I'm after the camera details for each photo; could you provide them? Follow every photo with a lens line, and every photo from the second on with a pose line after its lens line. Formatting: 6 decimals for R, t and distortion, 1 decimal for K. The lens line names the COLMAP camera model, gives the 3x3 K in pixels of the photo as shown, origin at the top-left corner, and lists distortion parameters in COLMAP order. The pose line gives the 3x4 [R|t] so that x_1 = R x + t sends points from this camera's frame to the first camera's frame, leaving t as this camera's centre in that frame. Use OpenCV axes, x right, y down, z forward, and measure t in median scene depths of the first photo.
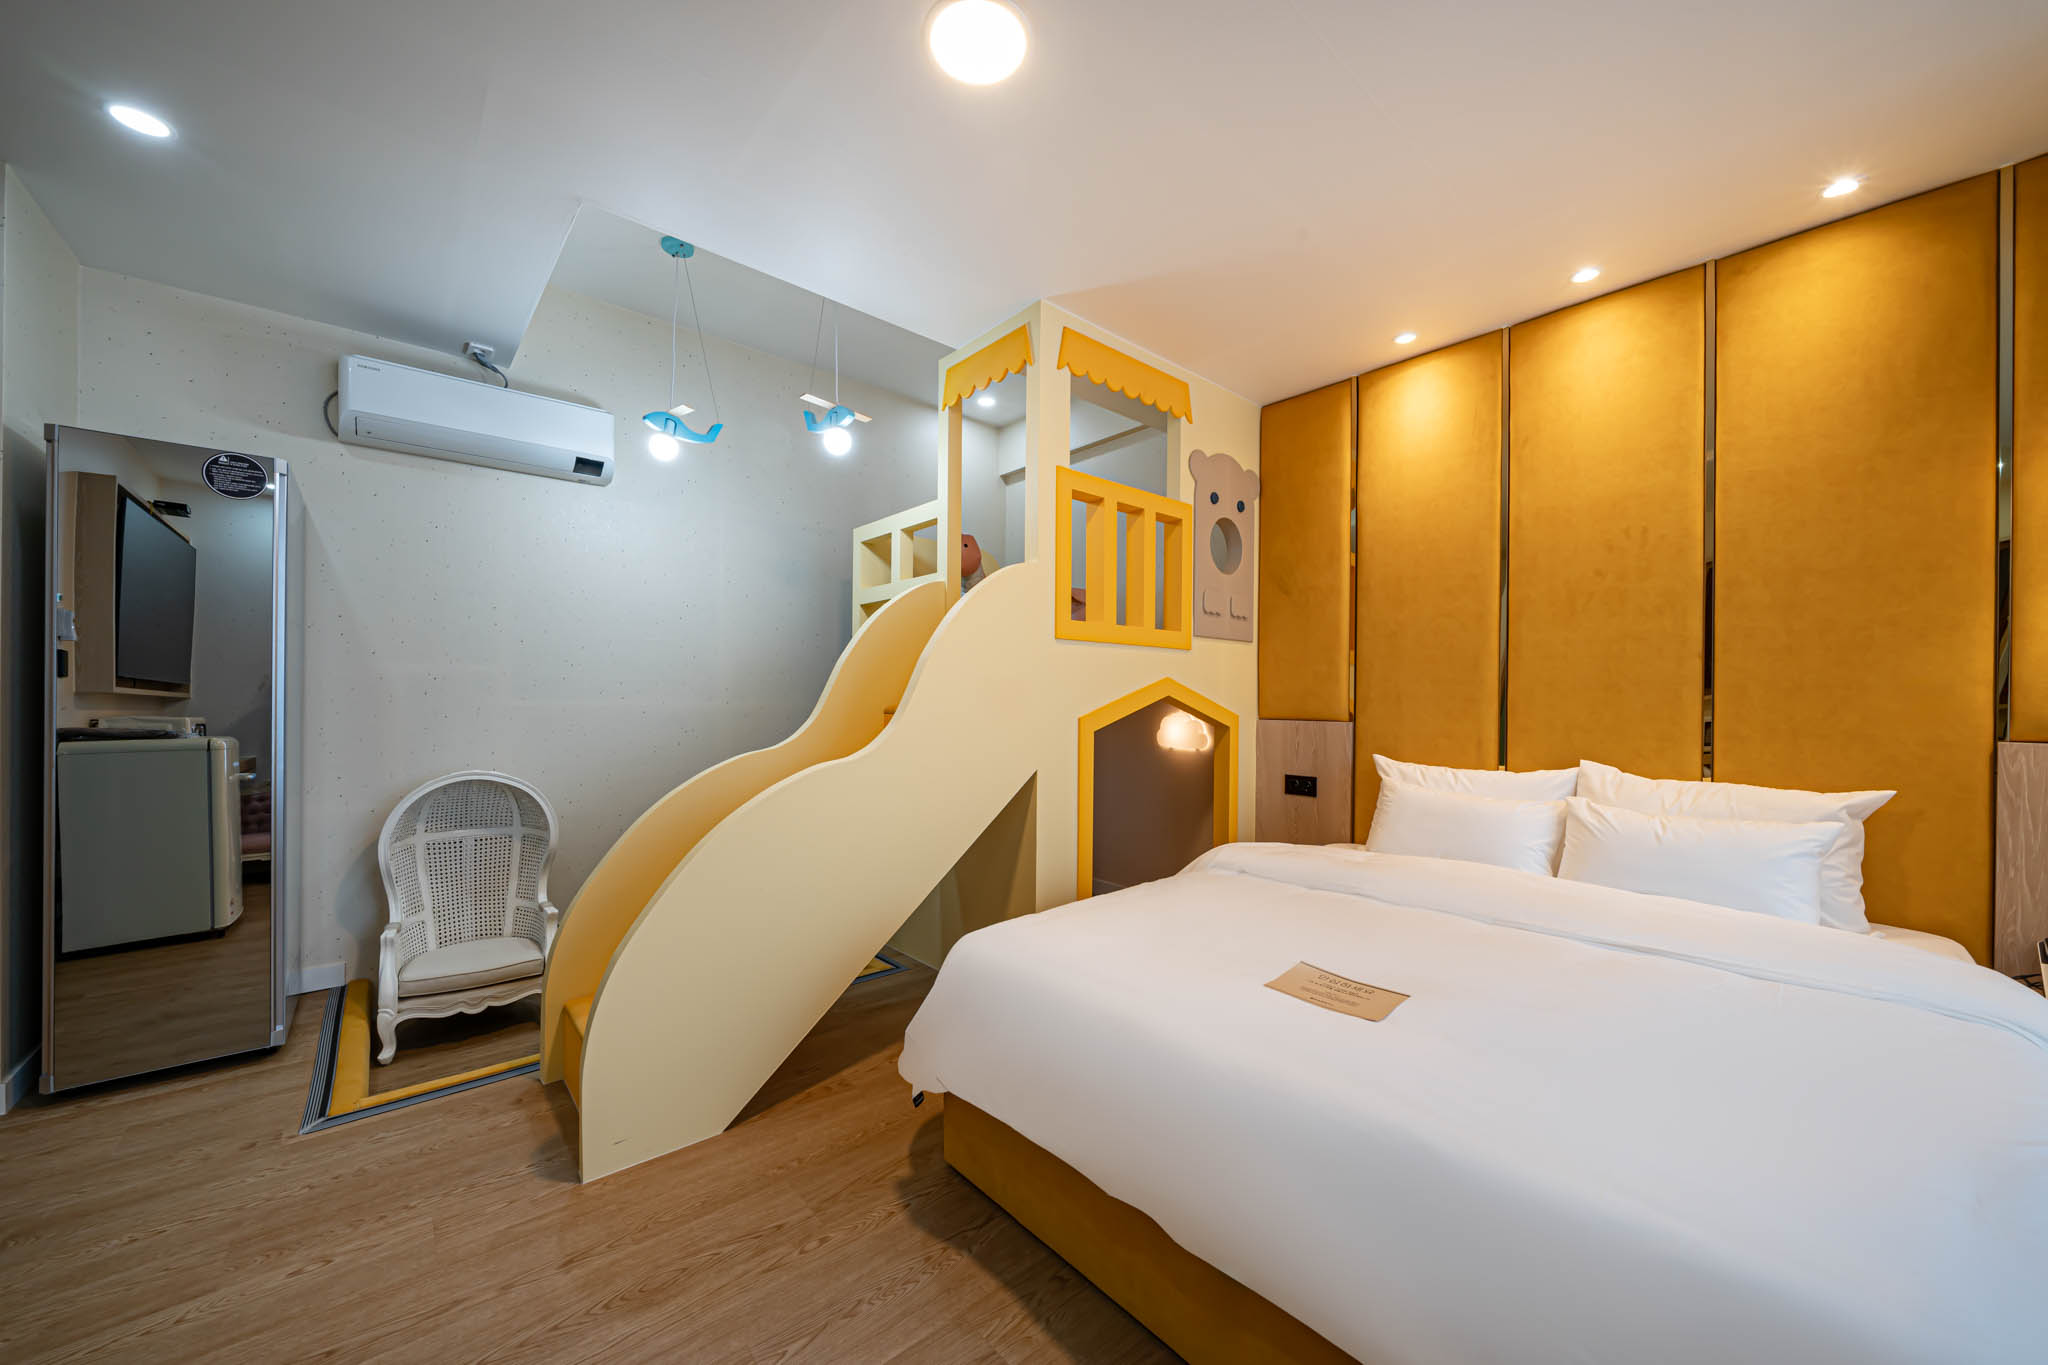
lens RADIAL K [[762.6, 0, 1026.9], [0, 762.6, 699.5], [0, 0, 1]] dist [-0.002180, -0.000385]
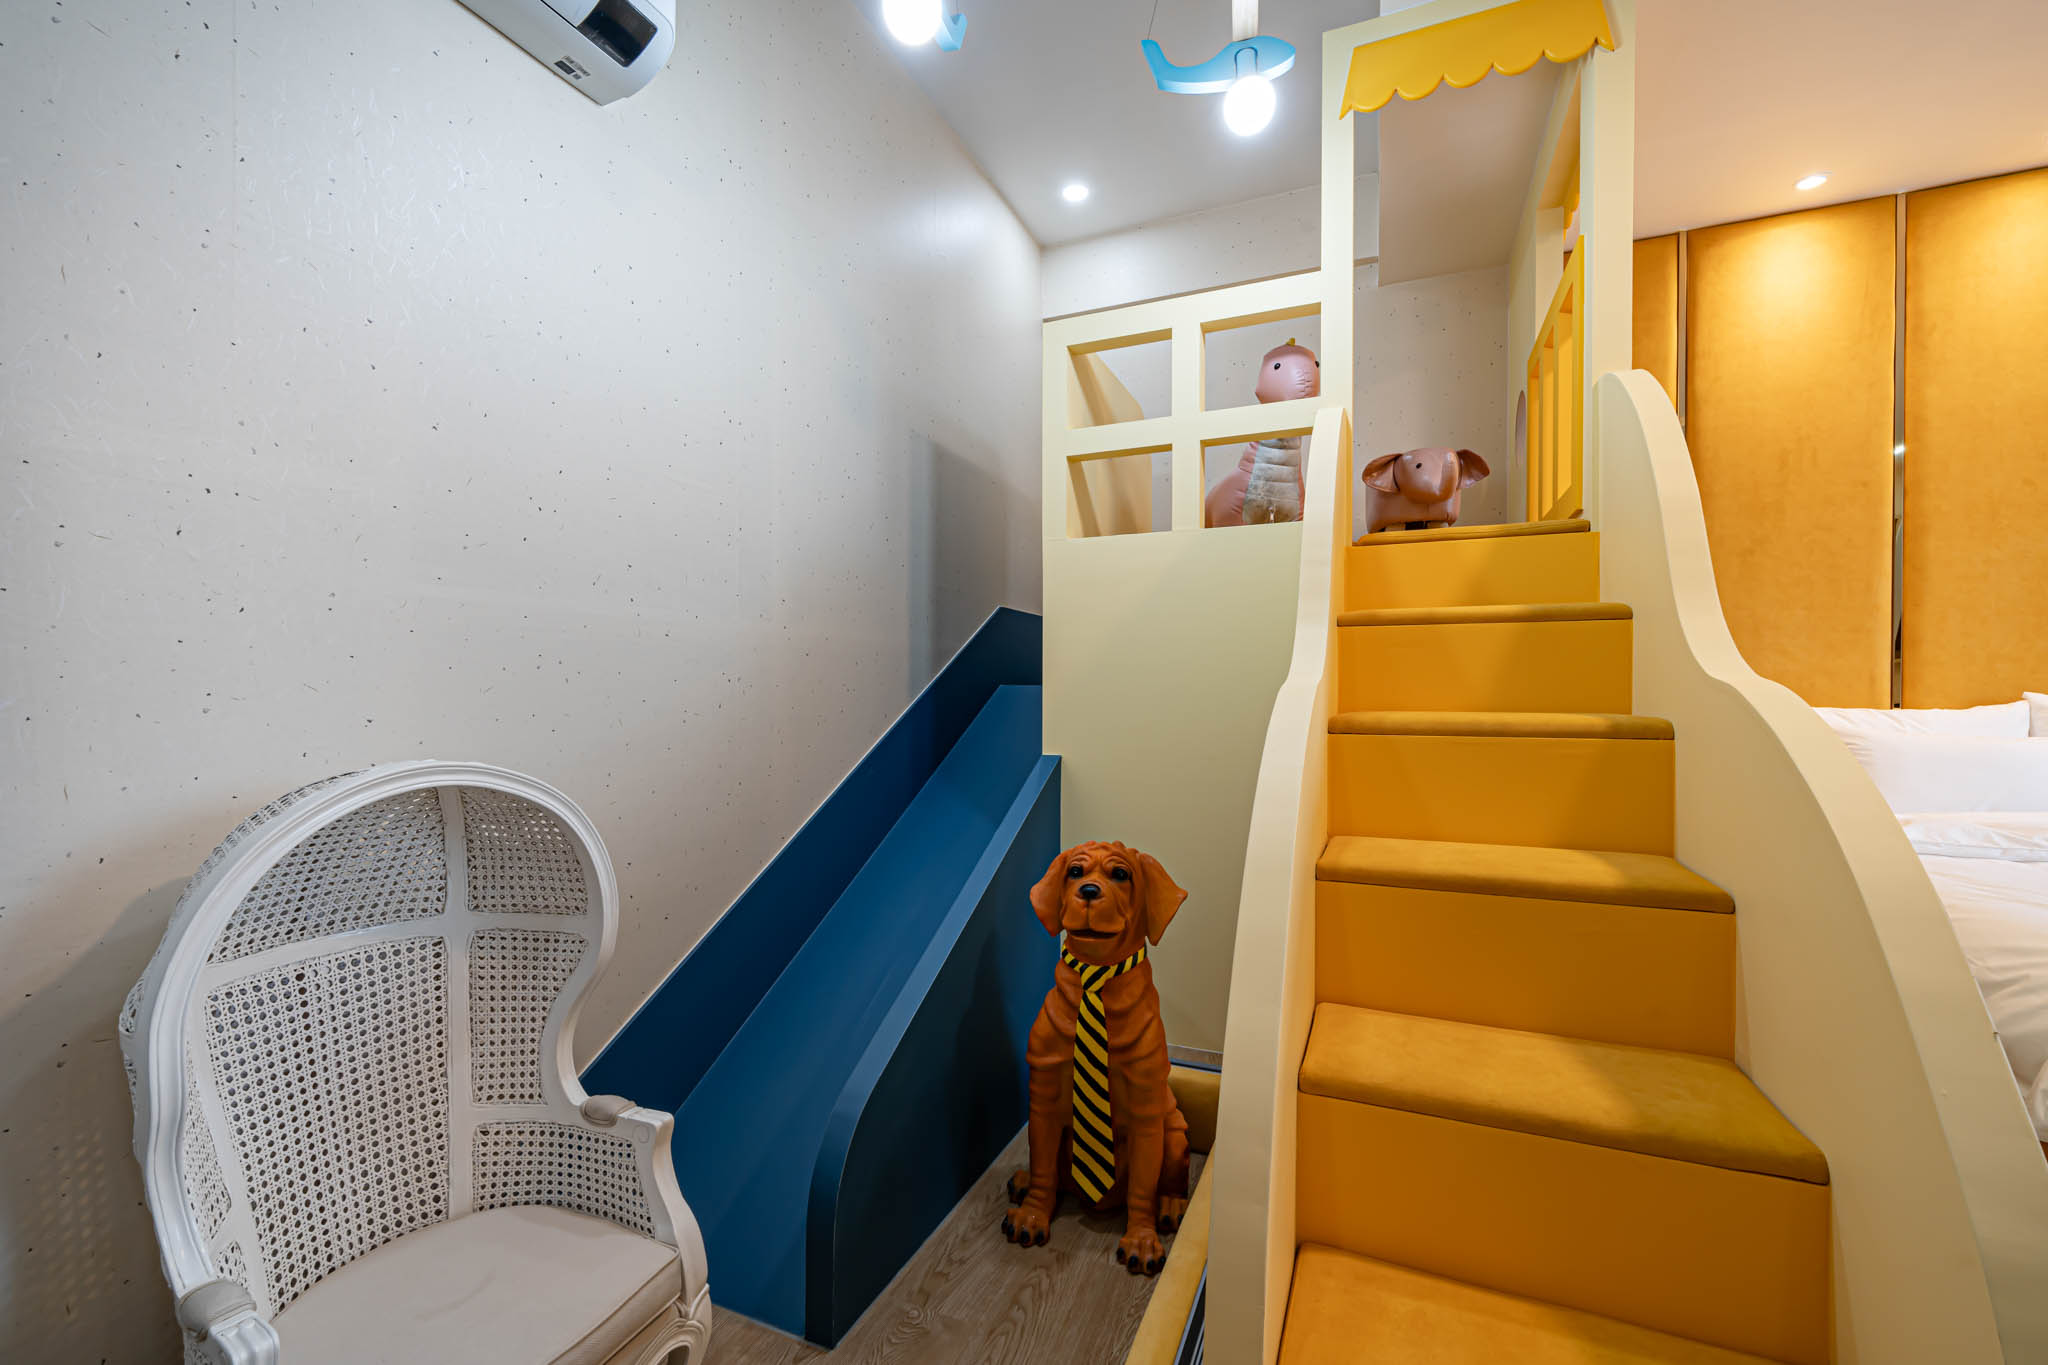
lens RADIAL K [[871.7, 0, 1025.9], [0, 871.7, 698.3], [0, 0, 1]] dist [-0.000747, -0.000095]
pose [[0.895186, -0.007959, 0.445622, -0.620755], [0.003638, 0.999938, 0.010552, 0.058190], [-0.445678, -0.007825, 0.895159, 0.499460]]
